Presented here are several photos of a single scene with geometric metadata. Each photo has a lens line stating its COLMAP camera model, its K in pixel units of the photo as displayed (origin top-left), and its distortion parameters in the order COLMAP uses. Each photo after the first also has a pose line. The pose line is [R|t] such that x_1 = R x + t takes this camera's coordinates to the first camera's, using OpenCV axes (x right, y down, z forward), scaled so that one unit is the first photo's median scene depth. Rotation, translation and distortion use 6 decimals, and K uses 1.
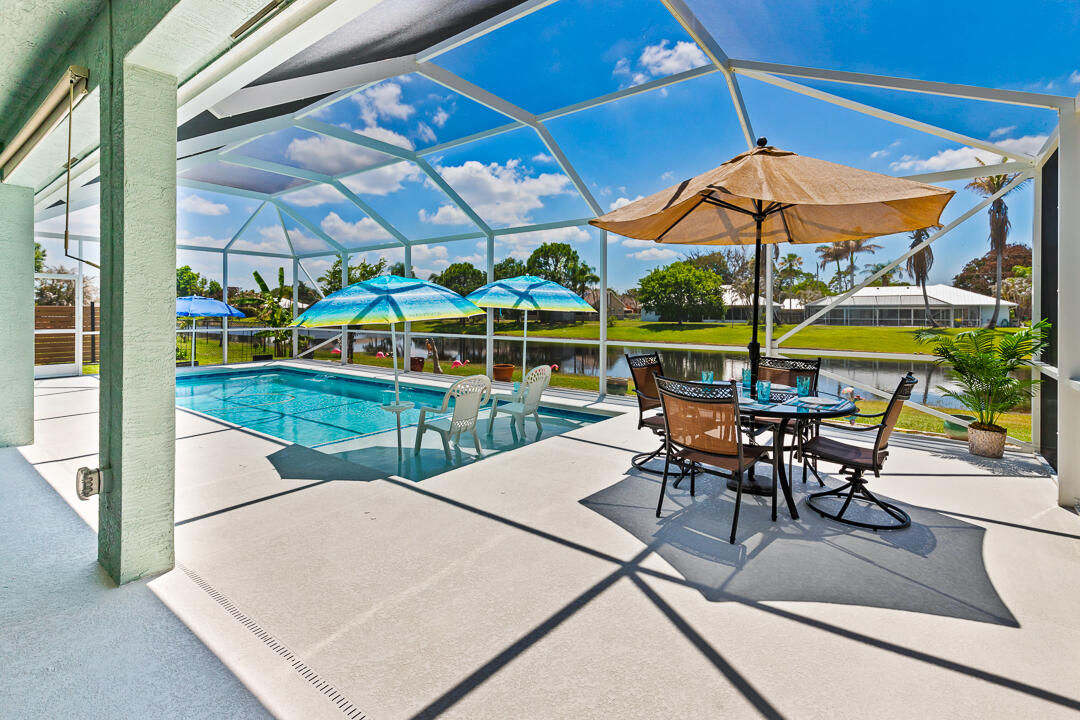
lens RADIAL K [[517.1, 0, 531.5], [0, 517.1, 301.5], [0, 0, 1]] dist [-0.017199, 0.000206]
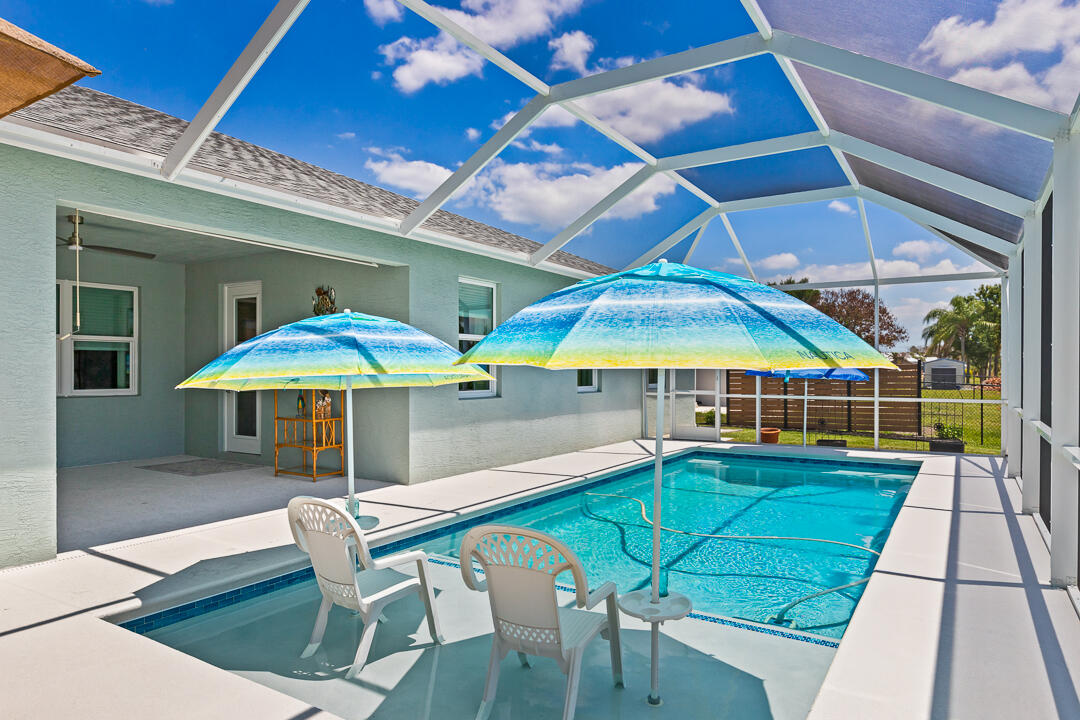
lens RADIAL K [[669.9, 0, 544.0], [0, 669.9, 355.2], [0, 0, 1]] dist [-0.001981, -0.001323]
pose [[0.124063, -0.016972, -0.992129, 0.147382], [0.011719, 0.999809, -0.015638, 0.001699], [0.992205, -0.009687, 0.124238, 0.248825]]
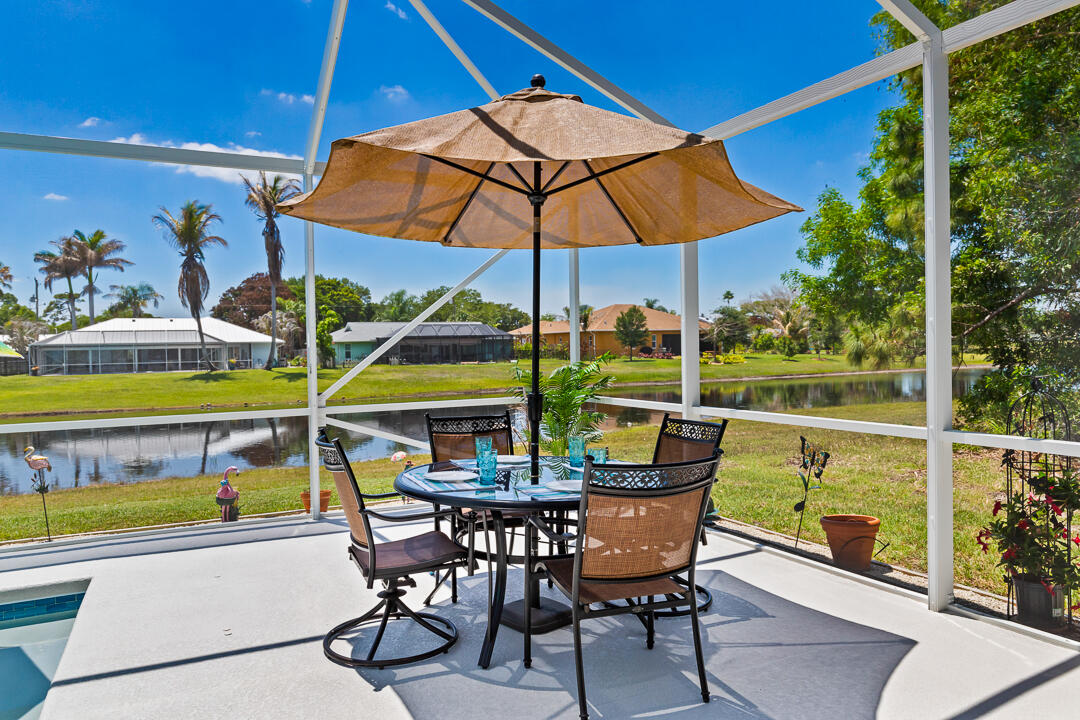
lens RADIAL K [[735.2, 0, 541.5], [0, 735.2, 353.4], [0, 0, 1]] dist [0.000605, 0.000884]
pose [[0.393313, -0.020409, 0.919178, -0.050316], [0.003493, 0.999780, 0.020704, 0.001383], [-0.919398, -0.004933, 0.393298, 0.078980]]
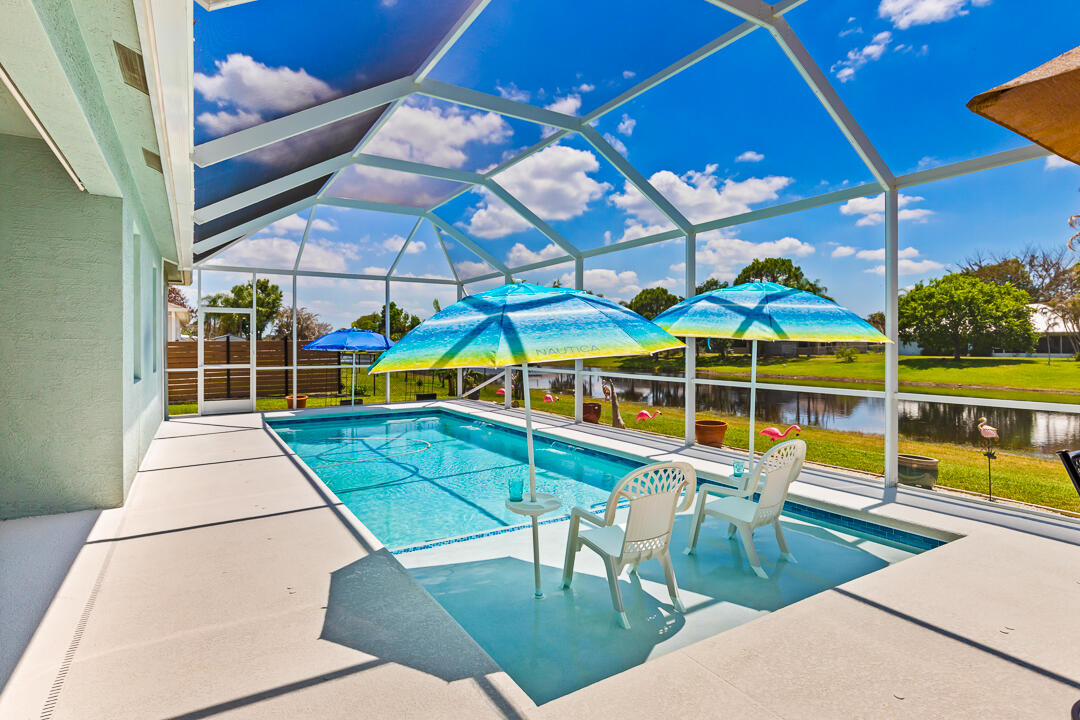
lens RADIAL K [[564.0, 0, 535.5], [0, 564.0, 342.1], [0, 0, 1]] dist [-0.014484, 0.002841]
pose [[0.941772, -0.006551, -0.336188, -0.006546], [0.012058, 0.999825, 0.014297, 0.001306], [0.336035, -0.017518, 0.941686, 0.066930]]
